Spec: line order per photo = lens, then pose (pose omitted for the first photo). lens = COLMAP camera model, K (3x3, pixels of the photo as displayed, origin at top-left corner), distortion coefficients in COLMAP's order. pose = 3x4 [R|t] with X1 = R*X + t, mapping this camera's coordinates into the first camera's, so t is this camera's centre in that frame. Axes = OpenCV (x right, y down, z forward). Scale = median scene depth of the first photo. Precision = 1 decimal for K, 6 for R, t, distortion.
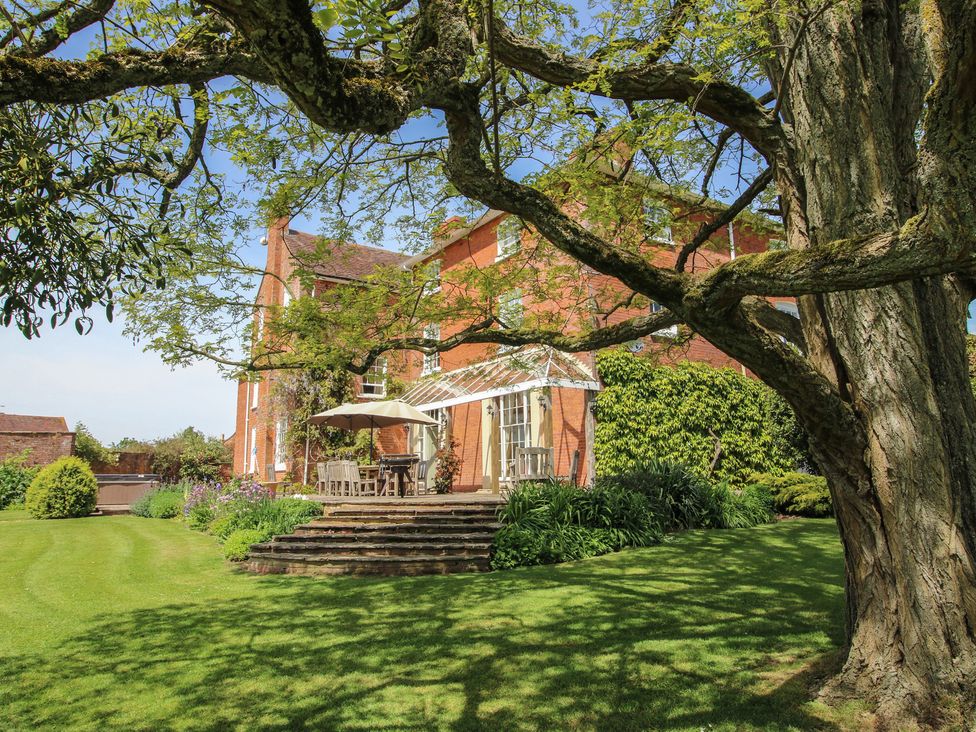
lens RADIAL K [[656.3, 0, 488.0], [0, 656.3, 366.0], [0, 0, 1]] dist [-0.005109, -0.001908]
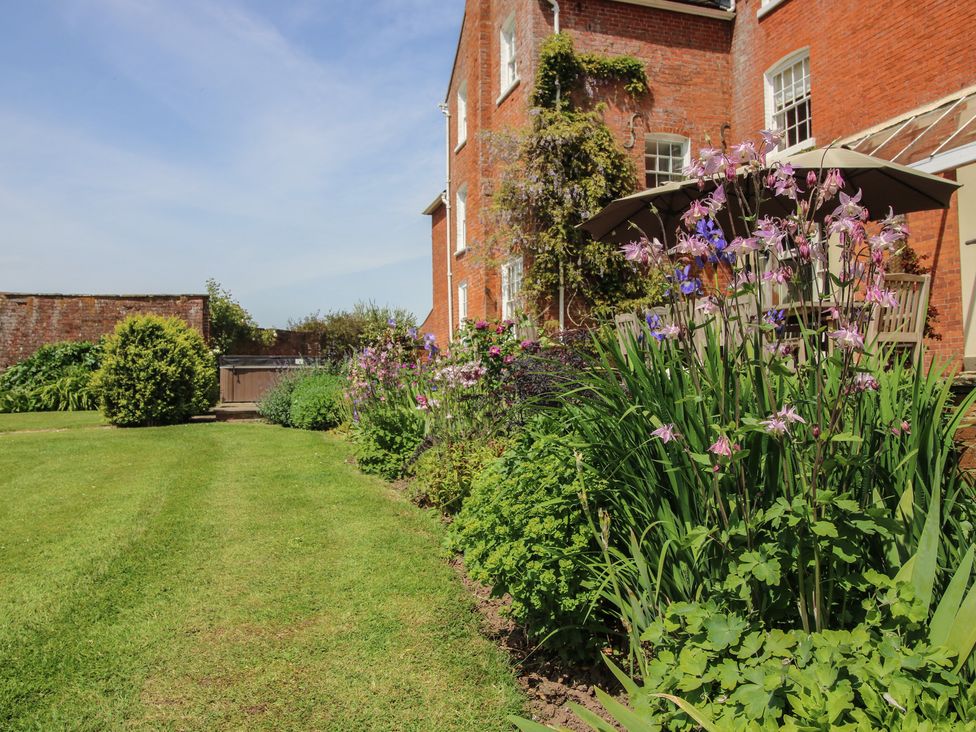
lens RADIAL K [[656.3, 0, 488.0], [0, 656.3, 366.0], [0, 0, 1]] dist [-0.005109, -0.001908]
pose [[0.965693, -0.011218, -0.259446, -0.193118], [0.048920, 0.989038, 0.139324, 0.097554], [0.255039, -0.147236, 0.955655, 0.446704]]
